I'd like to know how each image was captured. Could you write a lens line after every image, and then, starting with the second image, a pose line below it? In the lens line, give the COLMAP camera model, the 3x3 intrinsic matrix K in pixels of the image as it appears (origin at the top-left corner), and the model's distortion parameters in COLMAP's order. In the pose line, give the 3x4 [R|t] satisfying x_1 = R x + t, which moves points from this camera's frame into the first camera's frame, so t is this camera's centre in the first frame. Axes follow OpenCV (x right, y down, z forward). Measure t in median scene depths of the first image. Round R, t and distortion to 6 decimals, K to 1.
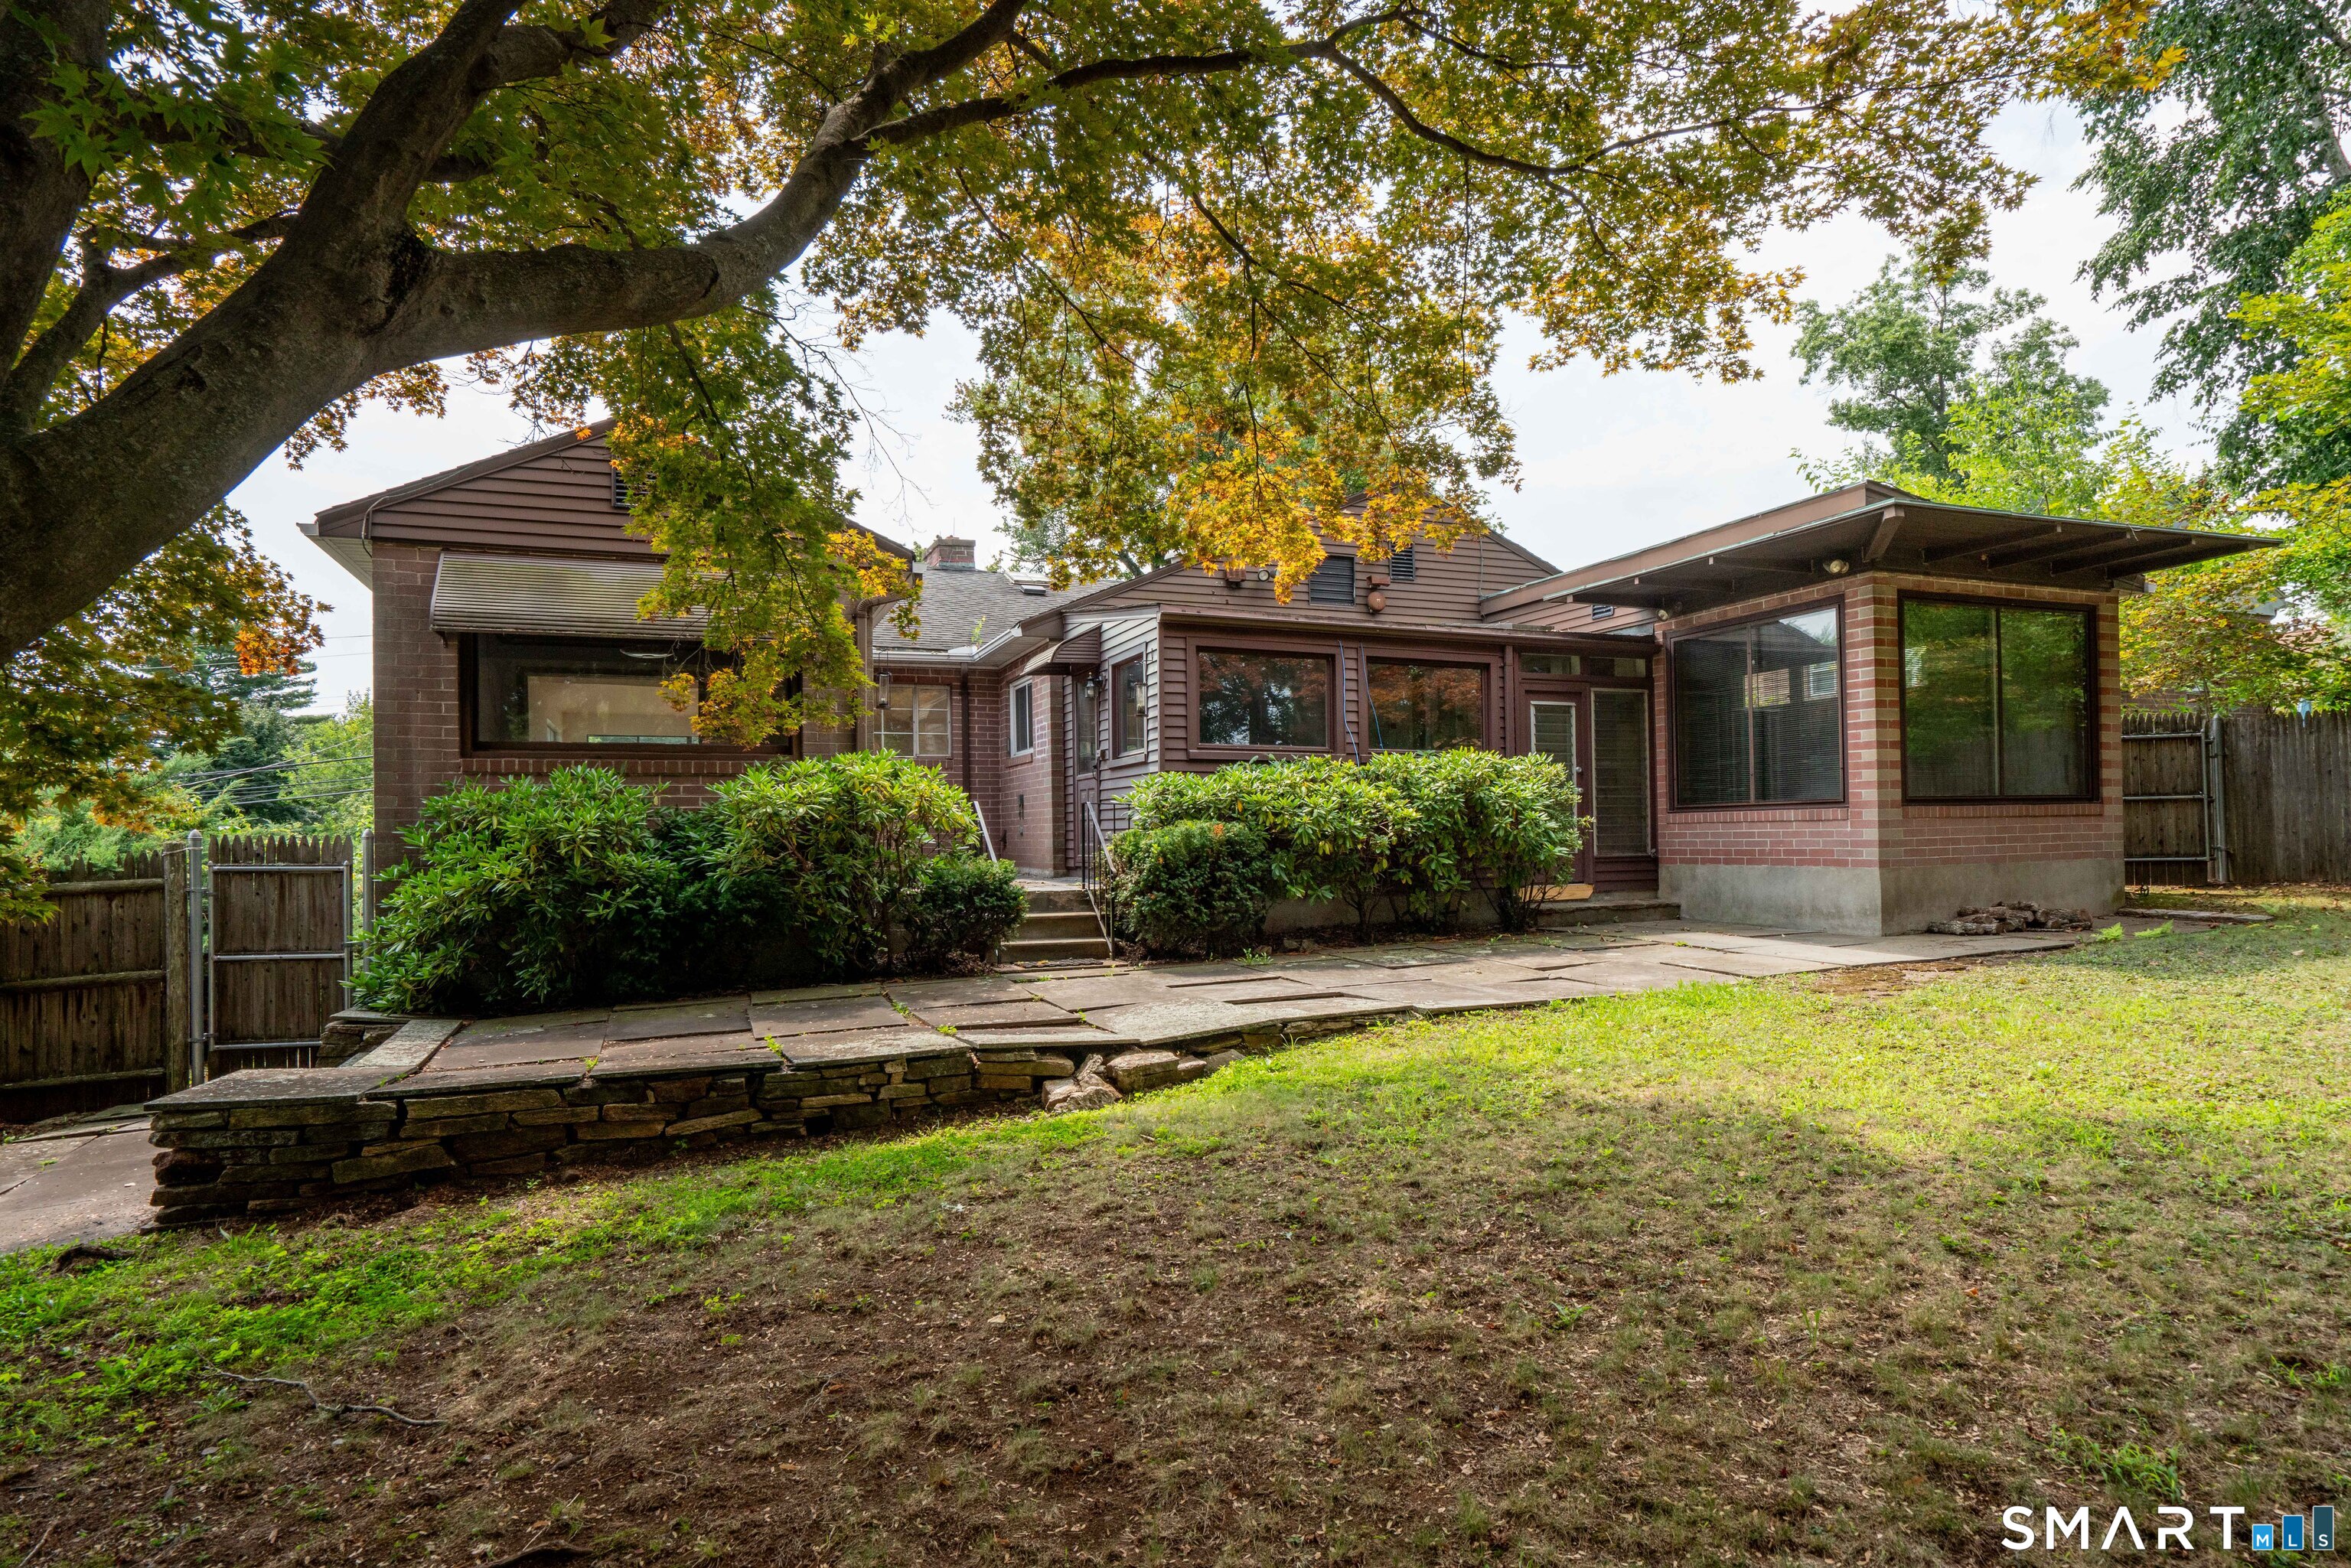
lens RADIAL K [[1228.1, 0, 1174.4], [0, 1228.1, 778.8], [0, 0, 1]] dist [-0.043599, 0.028969]
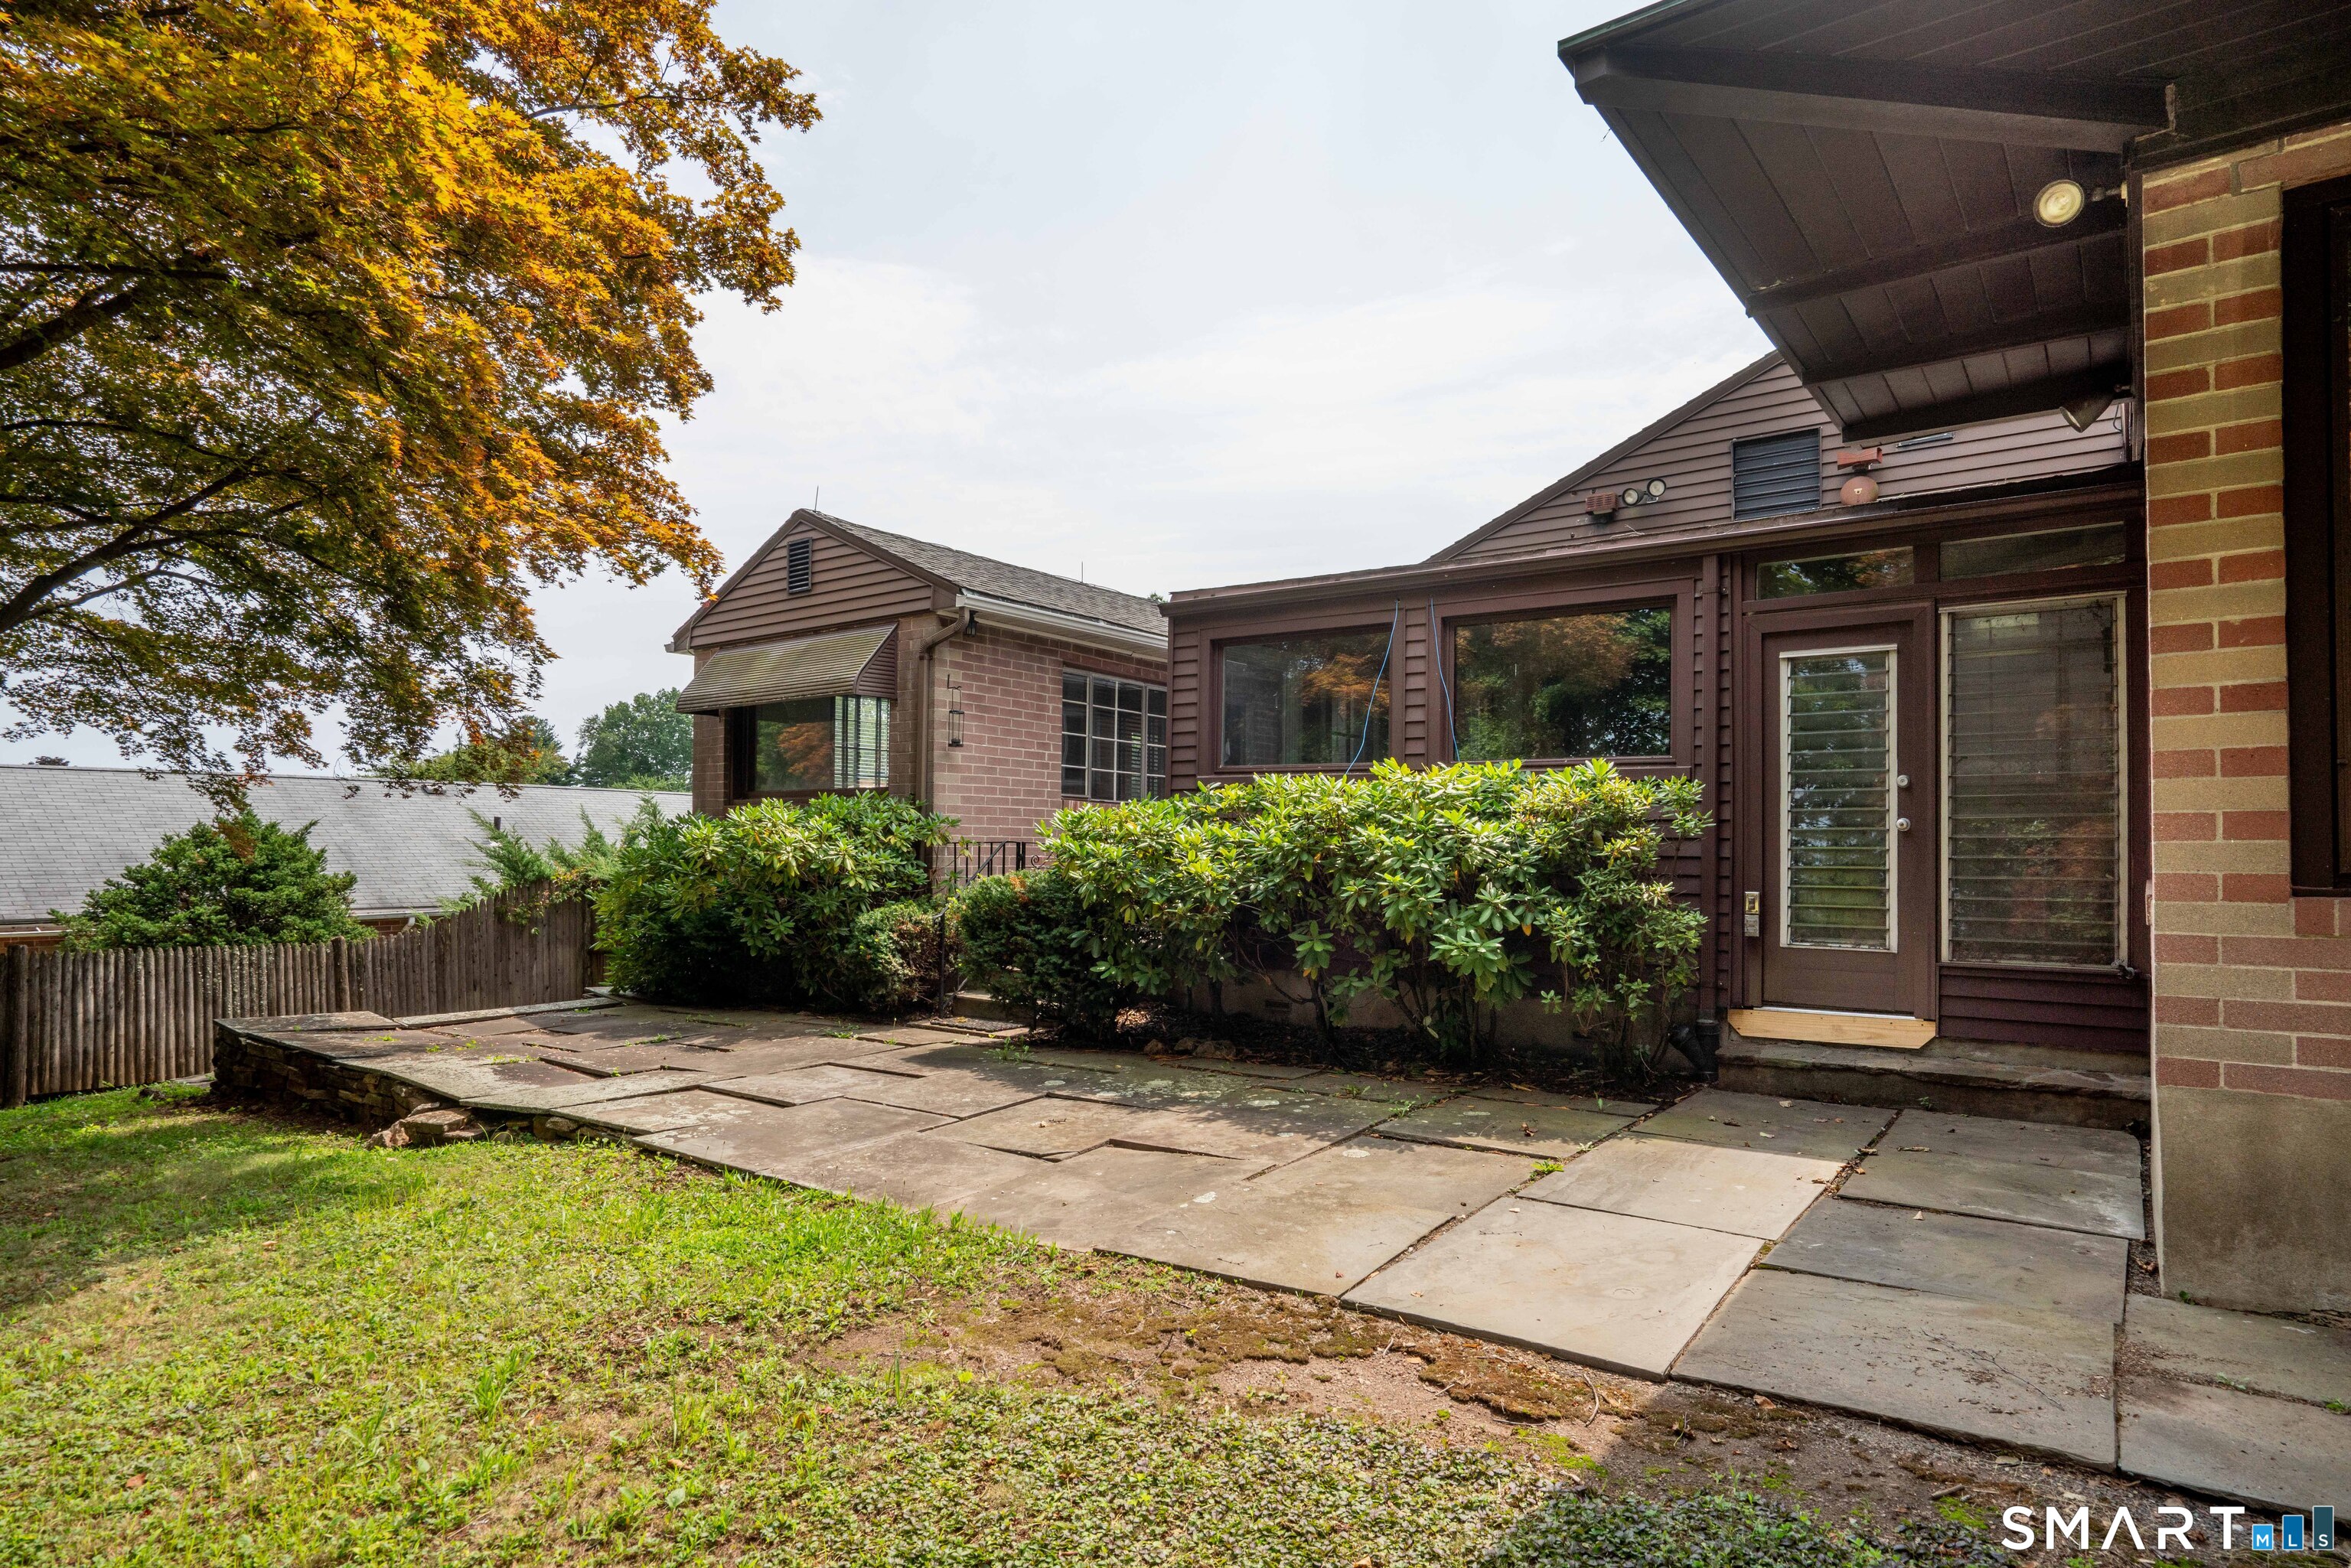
lens RADIAL K [[1271.1, 0, 1179.7], [0, 1271.1, 821.3], [0, 0, 1]] dist [-0.049431, 0.032409]
pose [[0.532839, -0.000090, -0.846216, 0.690045], [0.026459, 0.999513, 0.016554, -0.008576], [0.845803, -0.031211, 0.532582, 0.561560]]
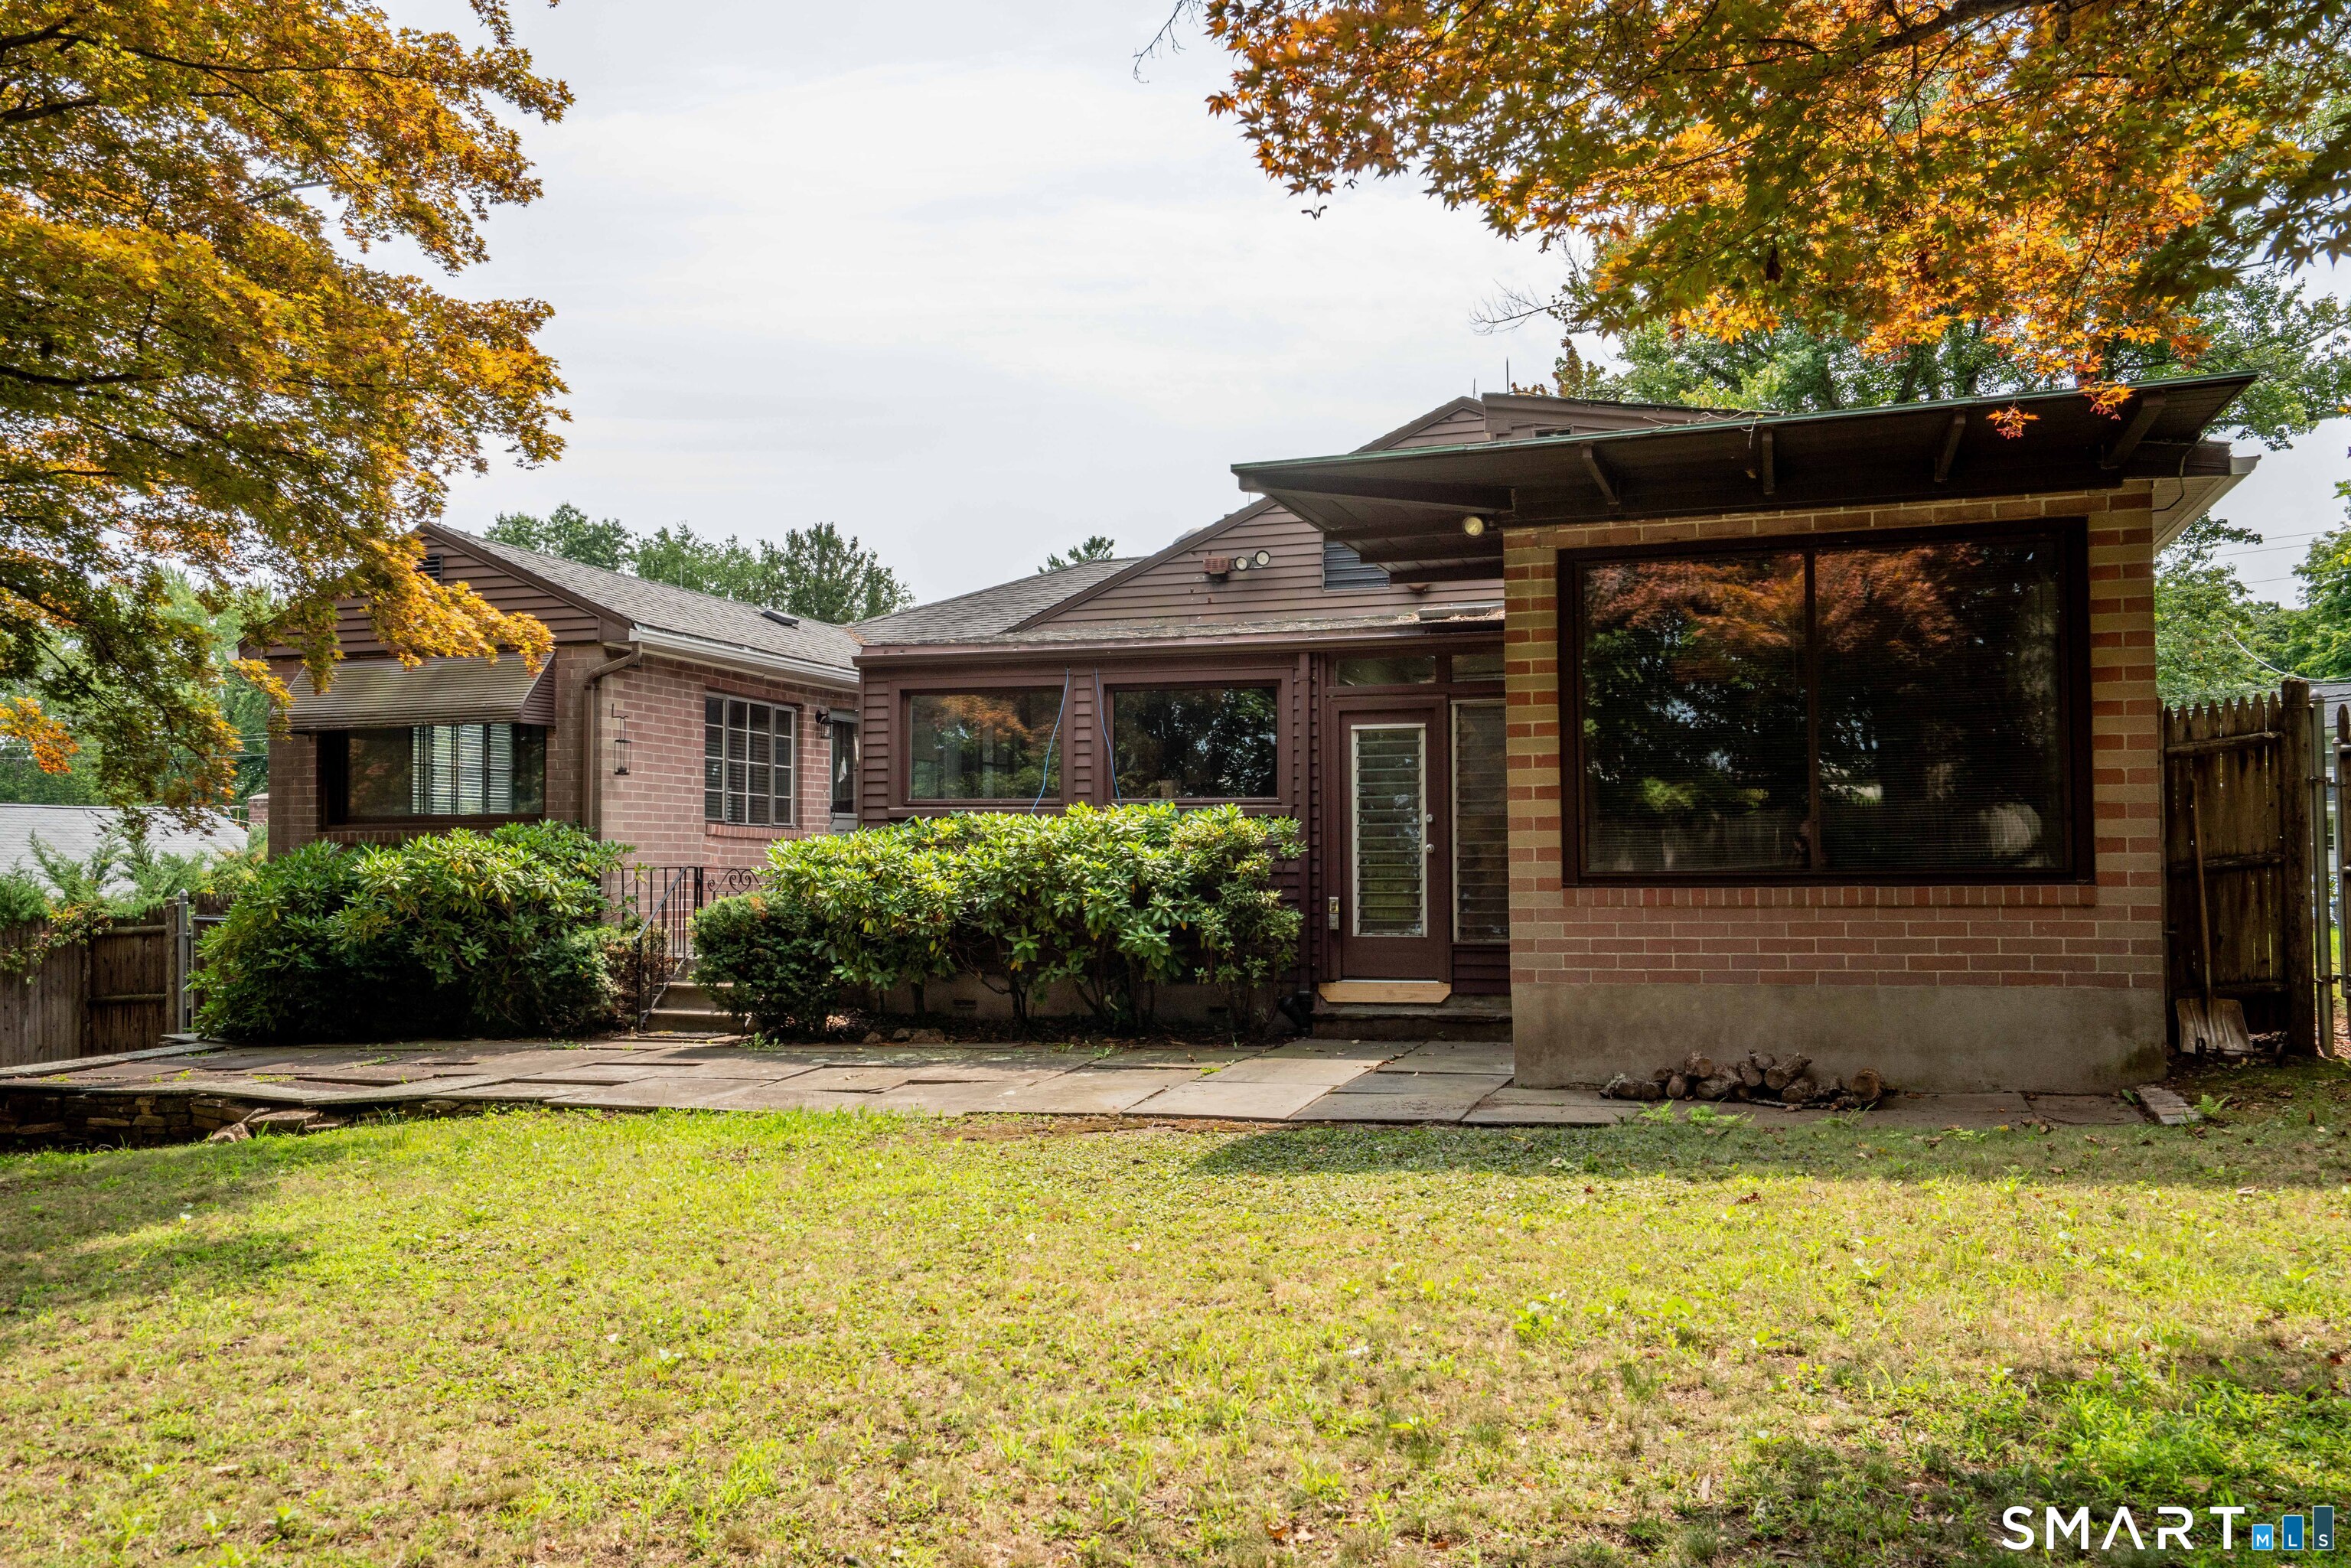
lens RADIAL K [[1760.8, 0, 1175.5], [0, 1760.8, 784.0], [0, 0, 1]] dist [0.049276, 0.001955]
pose [[0.773055, -0.019836, -0.634029, 0.989956], [0.025552, 0.999673, -0.000121, -0.035558], [0.633824, -0.016107, 0.773309, 0.140157]]
